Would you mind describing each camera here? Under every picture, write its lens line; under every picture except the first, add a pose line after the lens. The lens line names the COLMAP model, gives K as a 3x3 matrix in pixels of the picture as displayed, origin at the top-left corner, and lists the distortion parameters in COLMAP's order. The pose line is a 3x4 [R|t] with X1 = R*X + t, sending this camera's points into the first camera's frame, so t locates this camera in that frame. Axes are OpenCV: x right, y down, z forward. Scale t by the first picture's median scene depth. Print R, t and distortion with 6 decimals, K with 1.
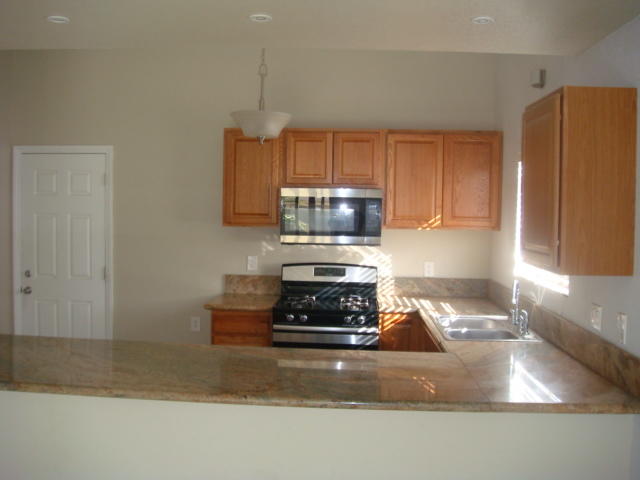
lens RADIAL K [[672.9, 0, 320.5], [0, 672.9, 237.0], [0, 0, 1]] dist [-0.121905, 0.000000]
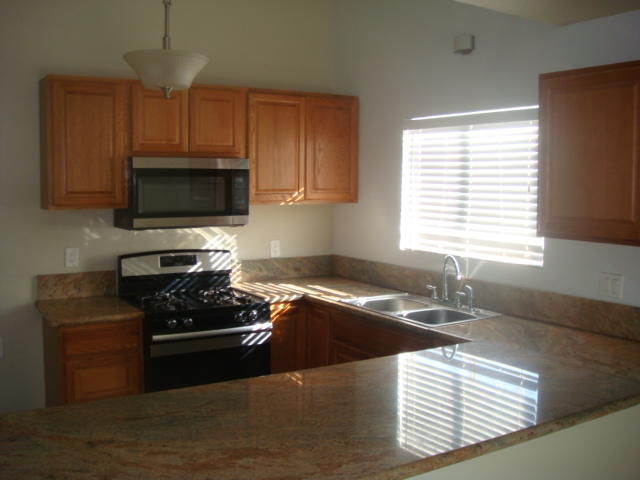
lens RADIAL K [[672.9, 0, 314.3], [0, 672.9, 245.6], [0, 0, 1]] dist [-0.121905, 0.000000]
pose [[0.823218, -0.069502, 0.563455, -0.320653], [0.036293, 0.996891, 0.069941, -0.017964], [-0.566564, -0.037127, 0.823181, 0.252045]]
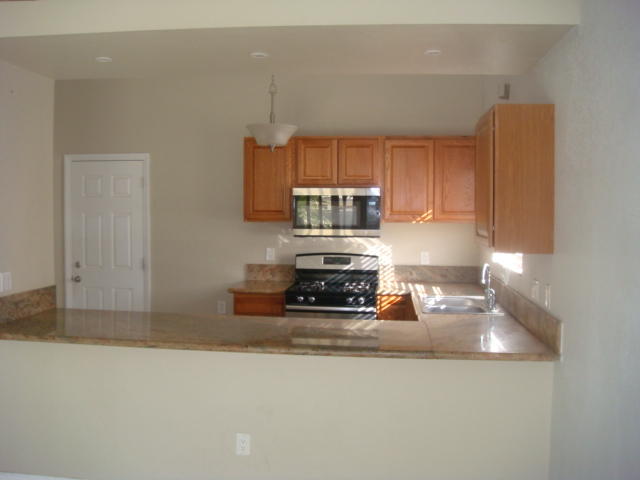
lens RADIAL K [[672.9, 0, 319.8], [0, 672.9, 238.3], [0, 0, 1]] dist [-0.121905, 0.000000]
pose [[0.998210, -0.008690, -0.059169, 0.055340], [0.008792, 0.999960, 0.001464, 0.012182], [0.059154, -0.001981, 0.998247, -0.154108]]
